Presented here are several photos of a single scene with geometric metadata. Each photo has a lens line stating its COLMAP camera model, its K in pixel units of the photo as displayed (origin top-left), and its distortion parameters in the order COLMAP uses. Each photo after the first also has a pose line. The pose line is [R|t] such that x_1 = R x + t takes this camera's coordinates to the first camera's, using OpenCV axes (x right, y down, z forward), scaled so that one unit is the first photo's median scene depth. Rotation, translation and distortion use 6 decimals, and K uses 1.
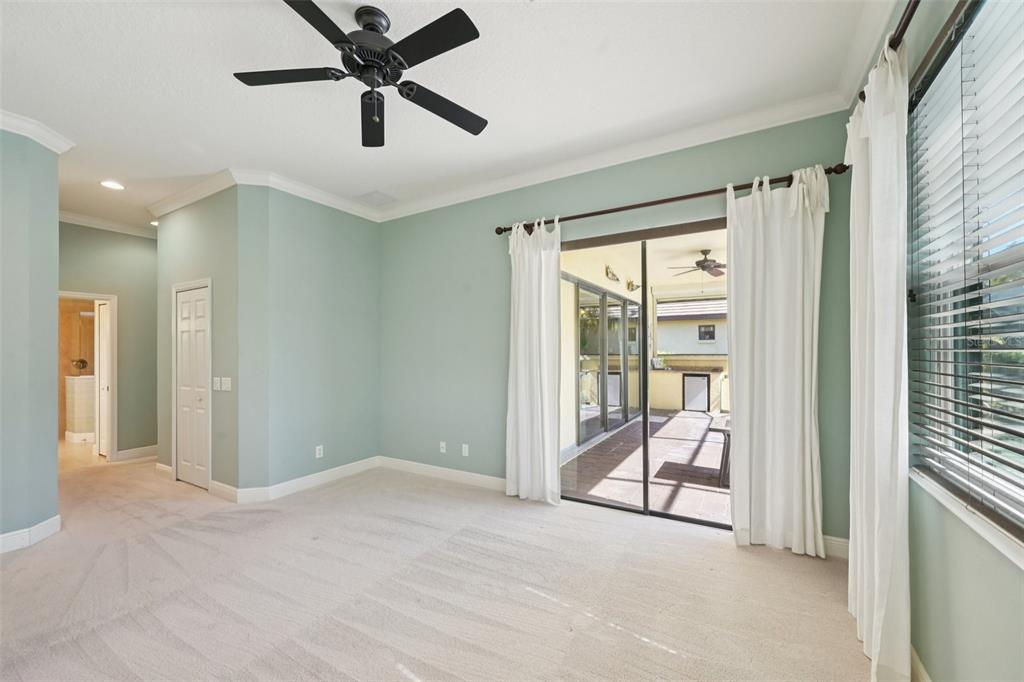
lens RADIAL K [[408.4, 0, 513.1], [0, 408.4, 348.1], [0, 0, 1]] dist [-0.000550, 0.000214]
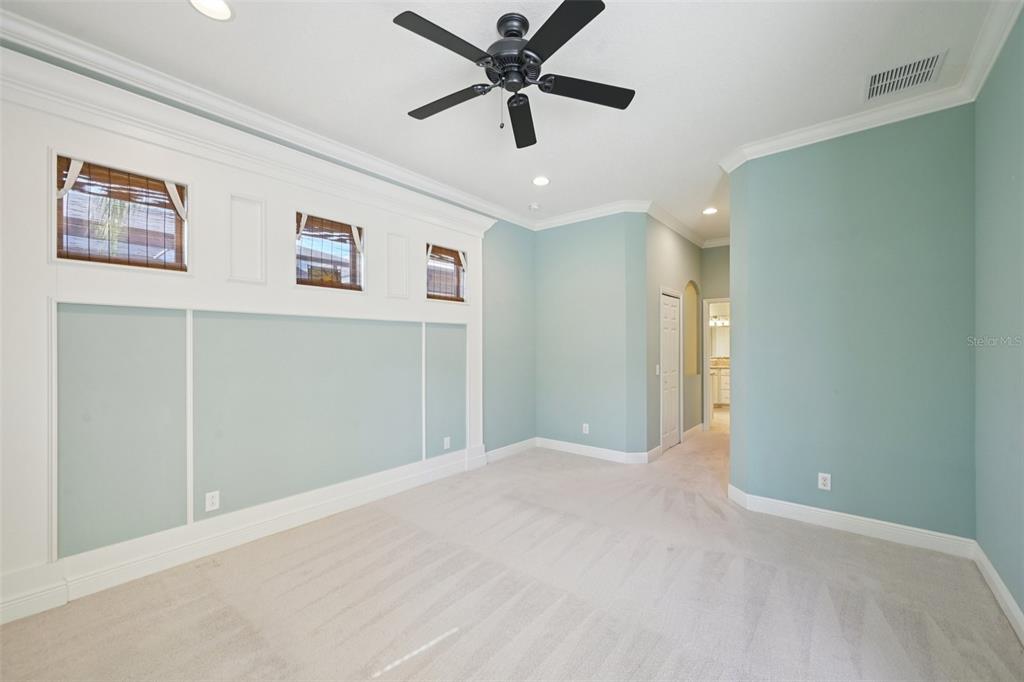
lens RADIAL K [[408.4, 0, 513.3], [0, 408.4, 344.9], [0, 0, 1]] dist [-0.000550, 0.000214]
pose [[-0.158922, 0.007198, -0.987265, 0.654147], [0.011369, 0.999920, 0.005460, -0.002719], [0.987226, -0.010357, -0.158991, 1.106230]]
